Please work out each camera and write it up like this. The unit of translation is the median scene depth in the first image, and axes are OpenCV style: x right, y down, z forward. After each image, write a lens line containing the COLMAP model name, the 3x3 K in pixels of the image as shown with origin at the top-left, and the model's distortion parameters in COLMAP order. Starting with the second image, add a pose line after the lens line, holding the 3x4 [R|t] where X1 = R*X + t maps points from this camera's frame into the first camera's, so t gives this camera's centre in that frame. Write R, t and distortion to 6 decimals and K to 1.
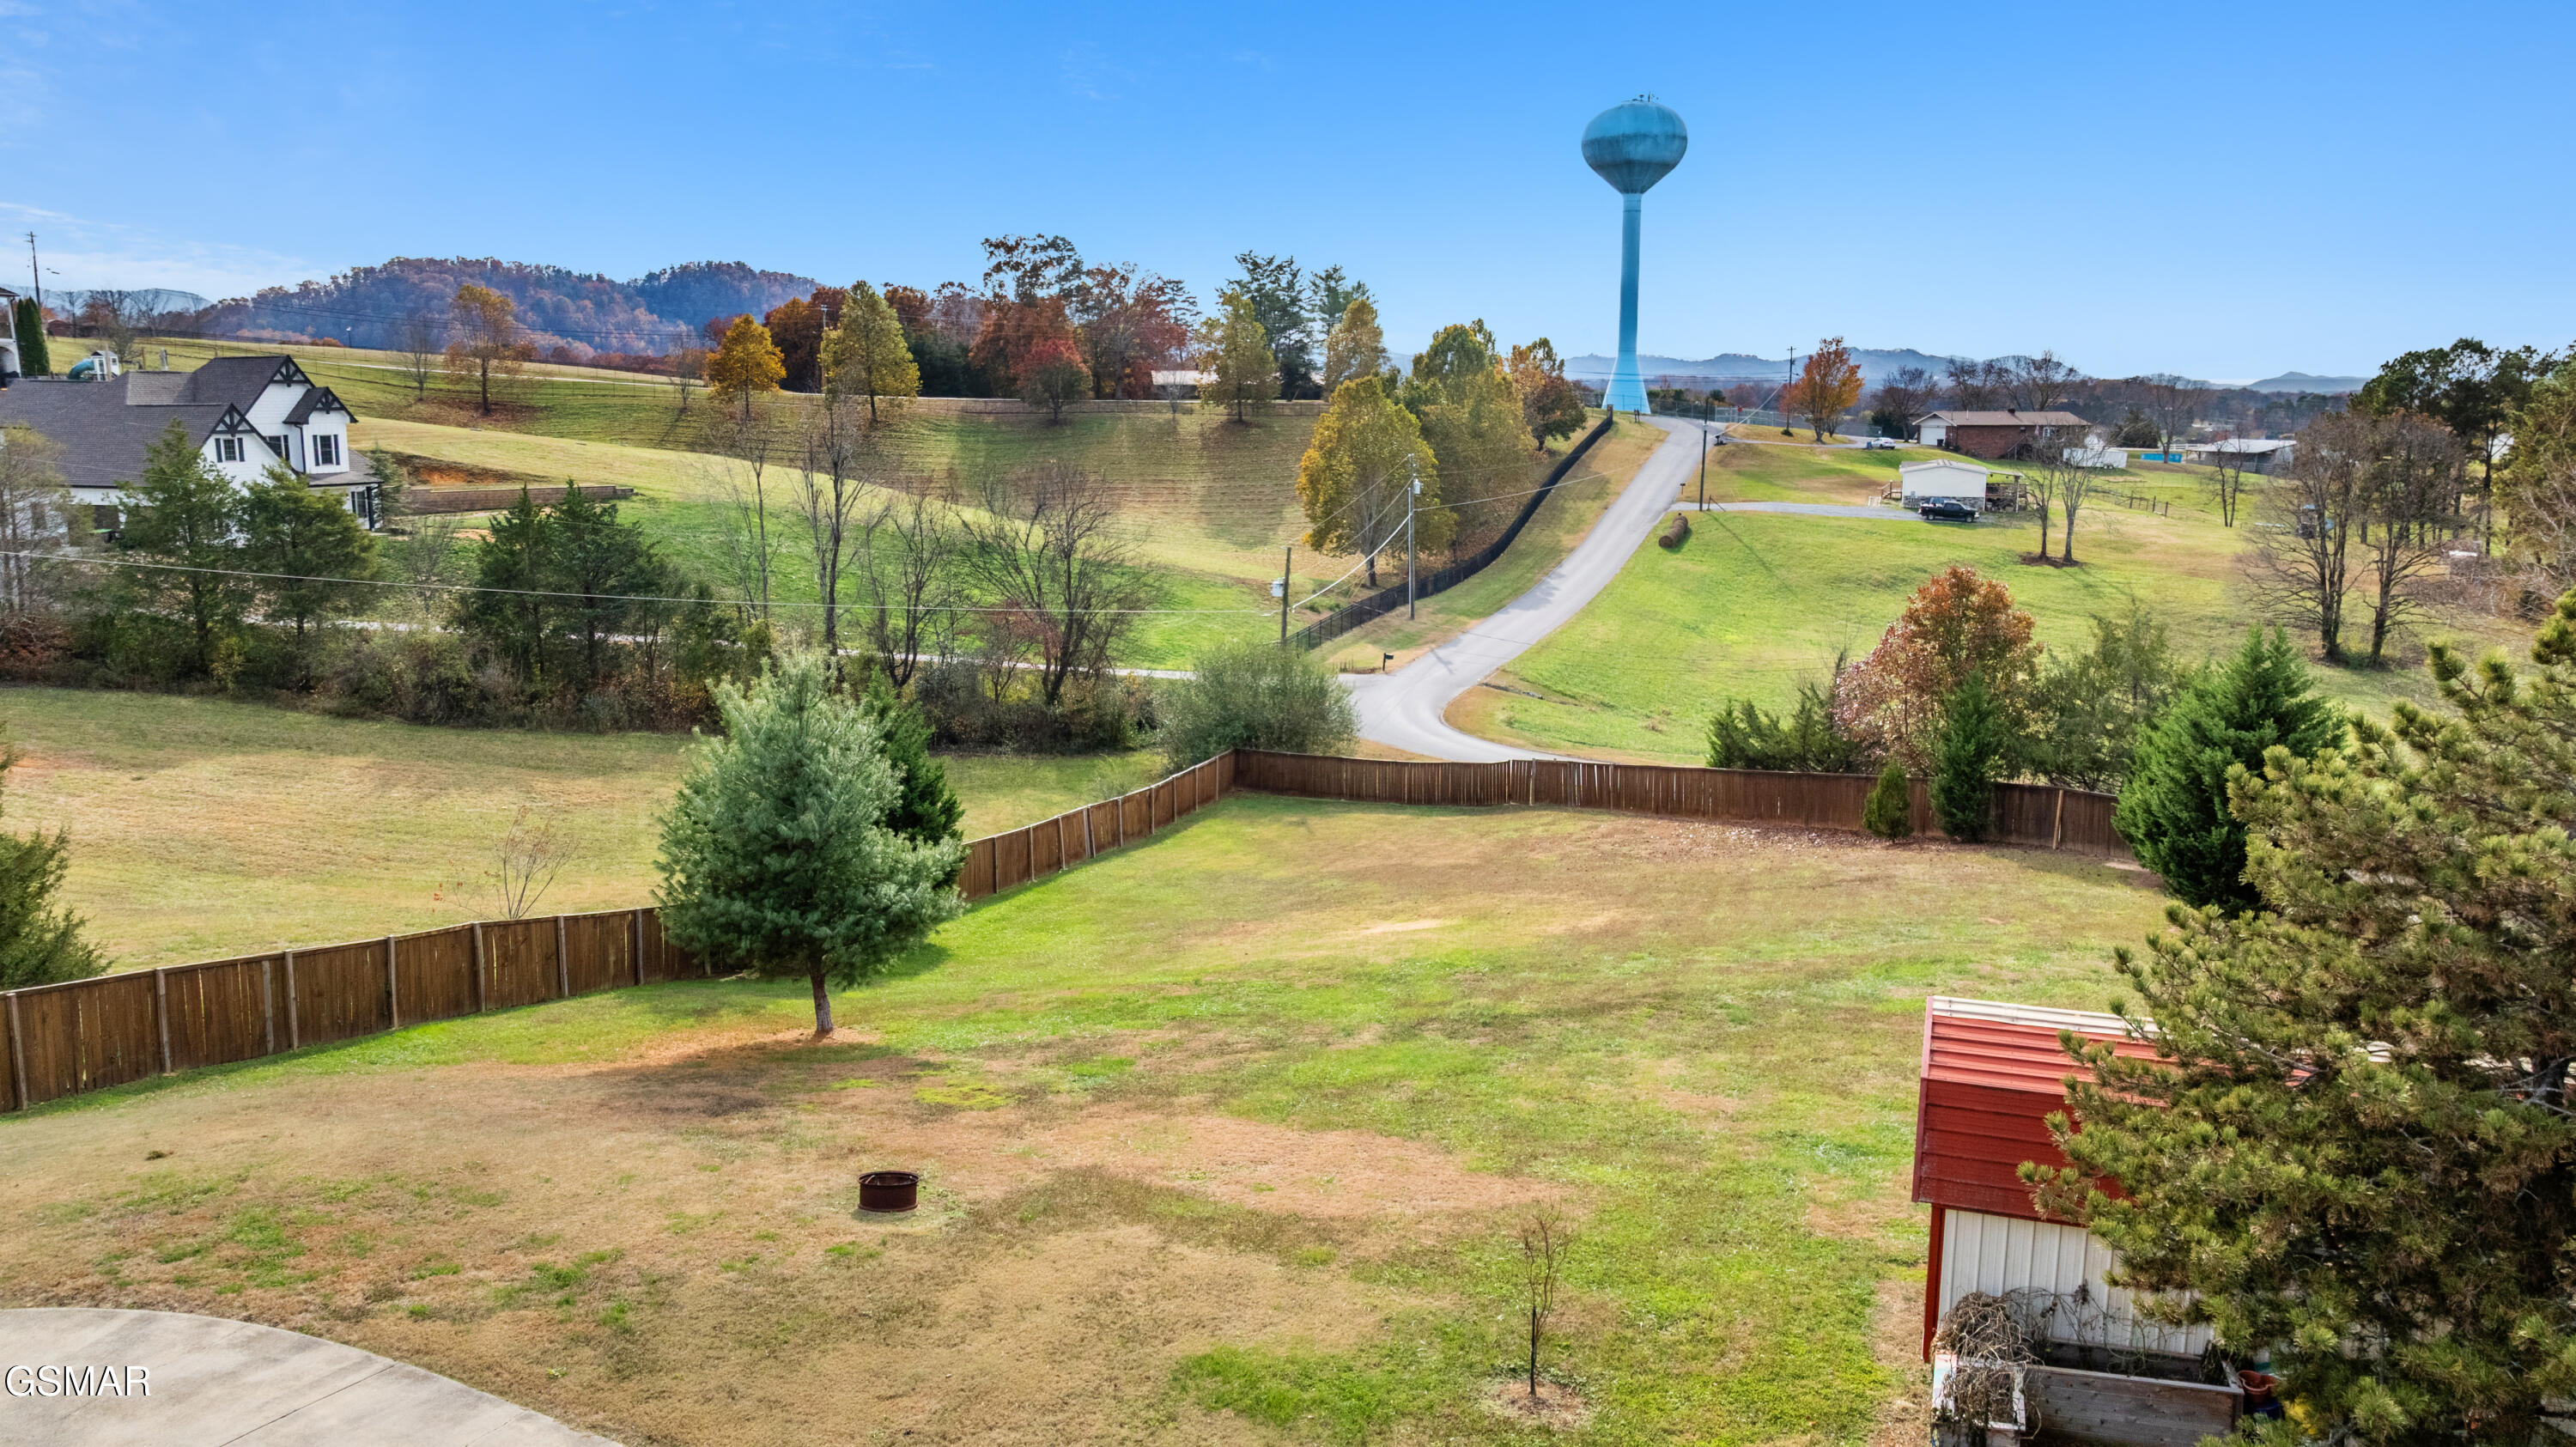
lens RADIAL K [[1805.6, 0, 1288.0], [0, 1805.6, 723.5], [0, 0, 1]] dist [-0.026966, 0.005460]
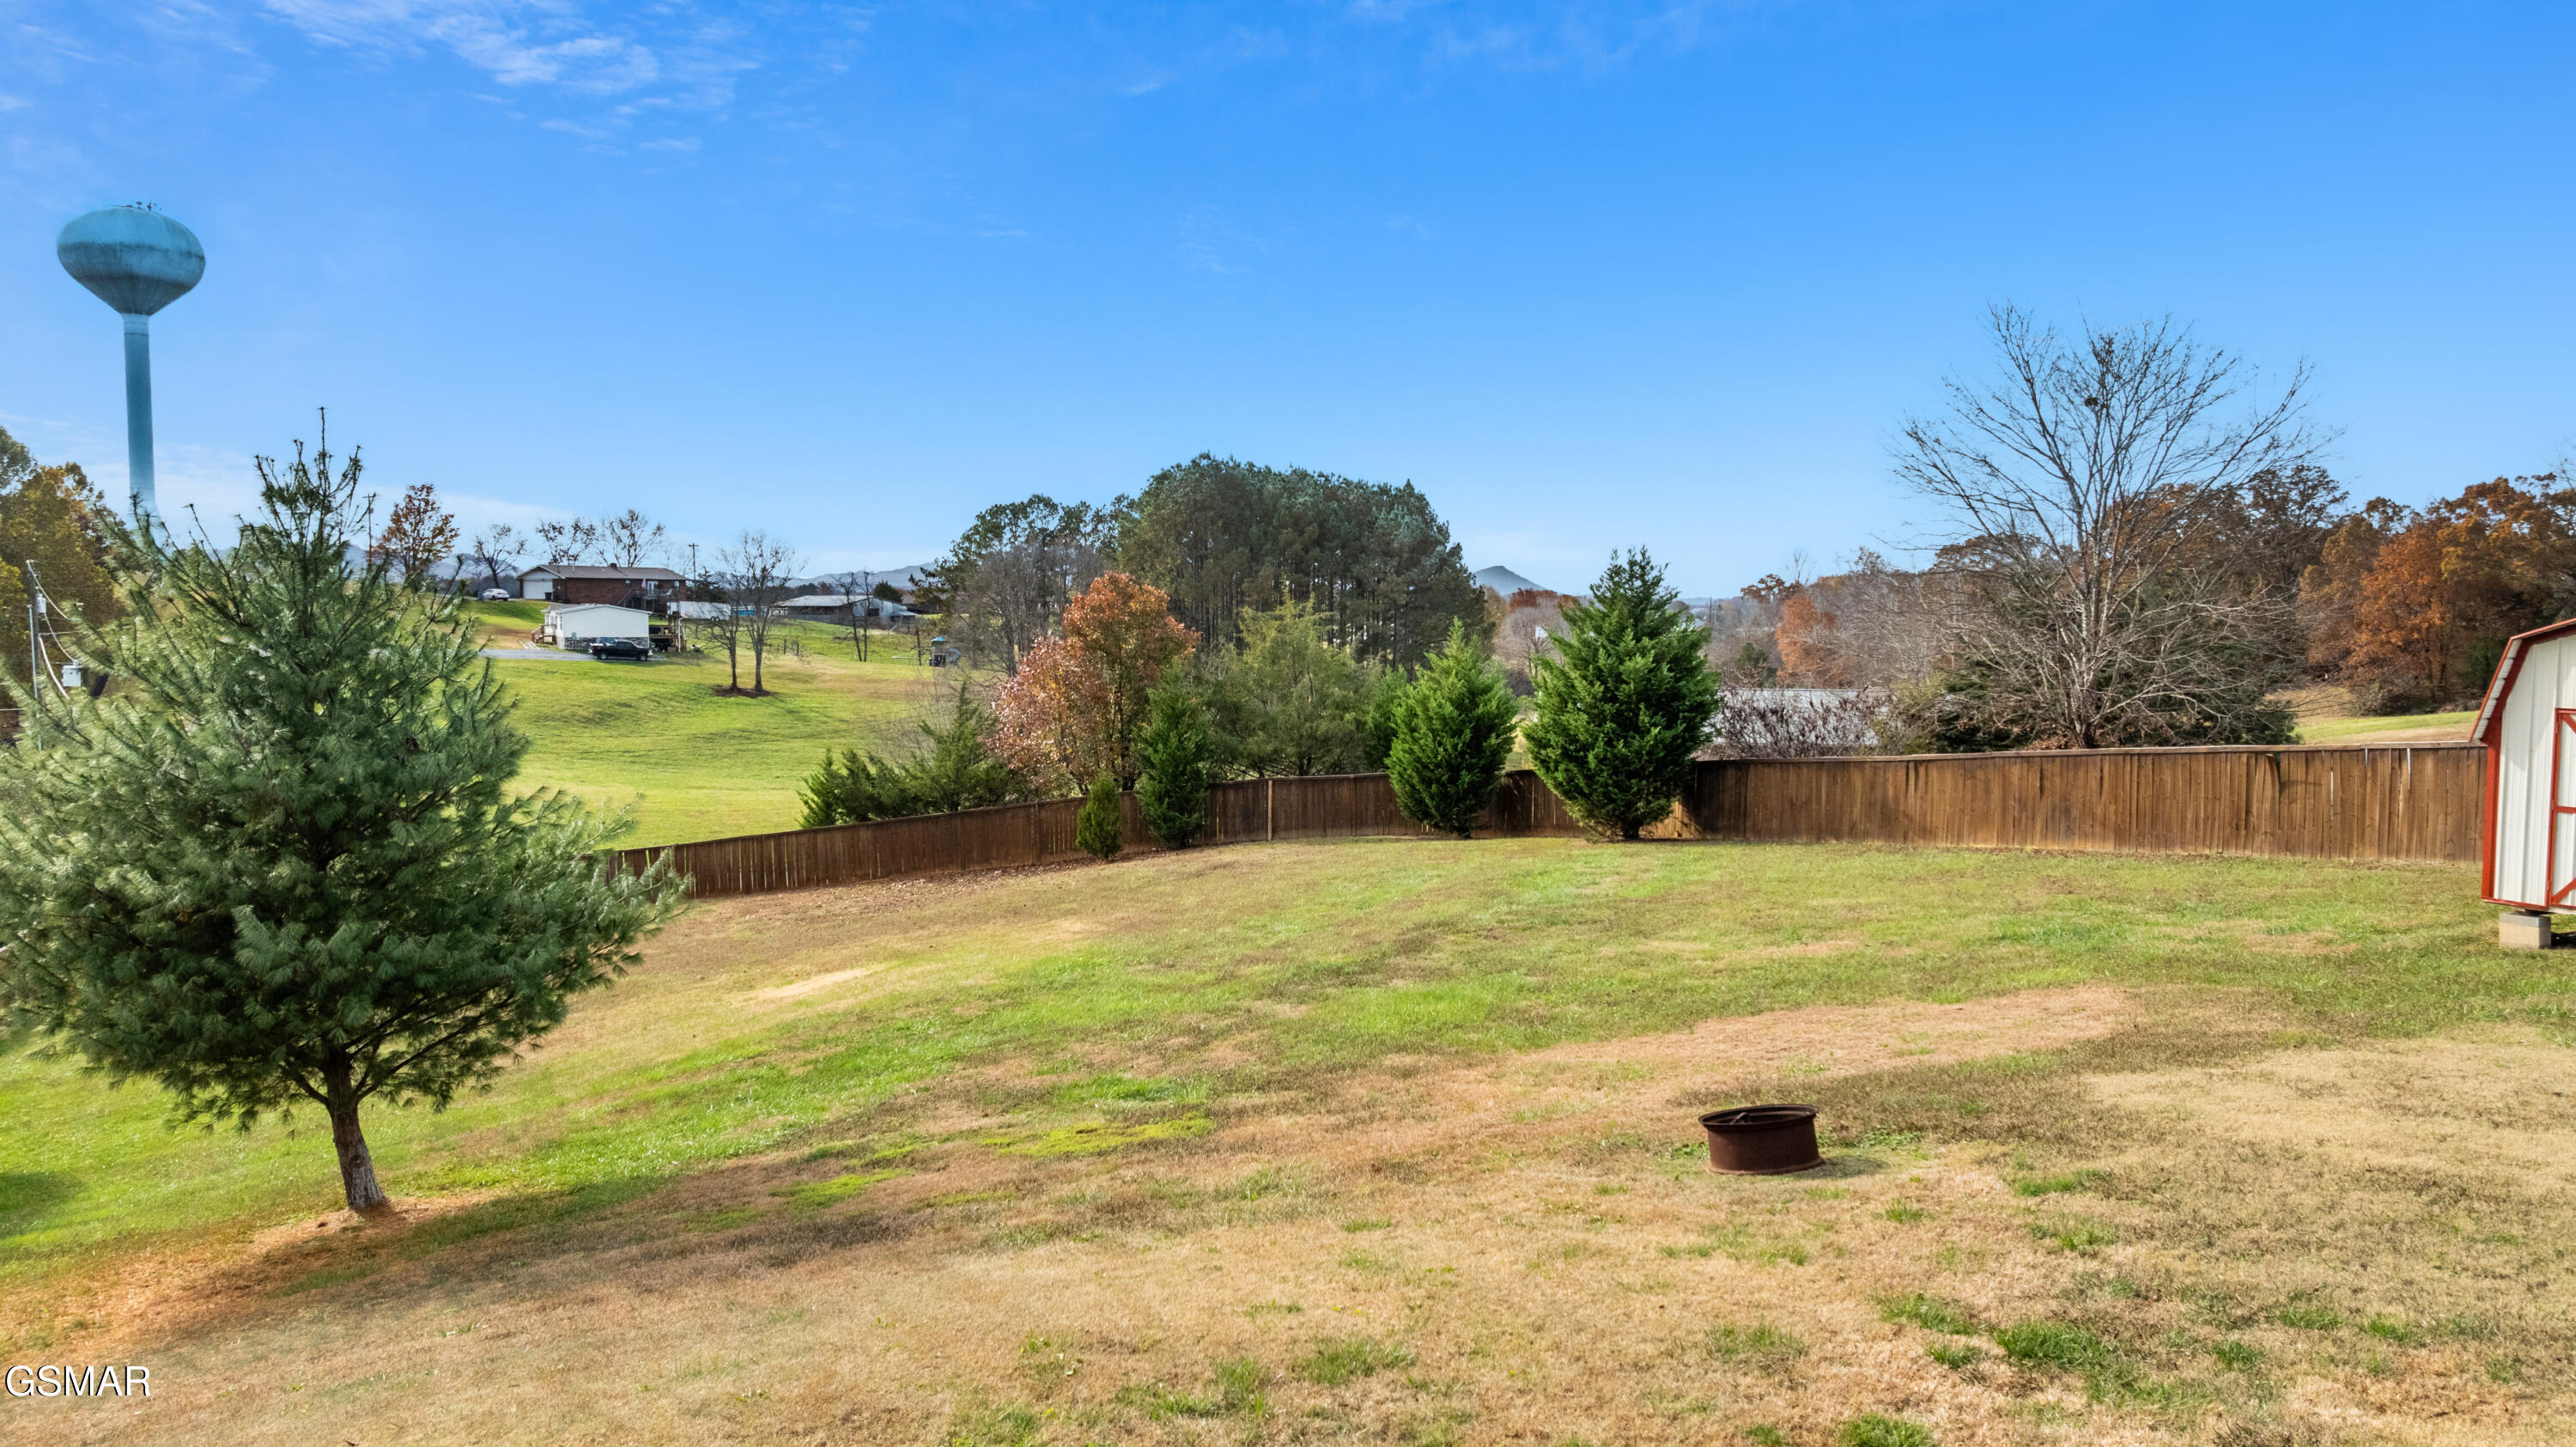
lens RADIAL K [[1805.6, 0, 1288.0], [0, 1805.6, 723.5], [0, 0, 1]] dist [-0.026966, 0.005460]
pose [[0.687176, -0.043889, 0.725164, -0.086994], [0.123187, 0.990758, -0.056770, 0.019307], [-0.715971, 0.128342, 0.686232, 0.090912]]
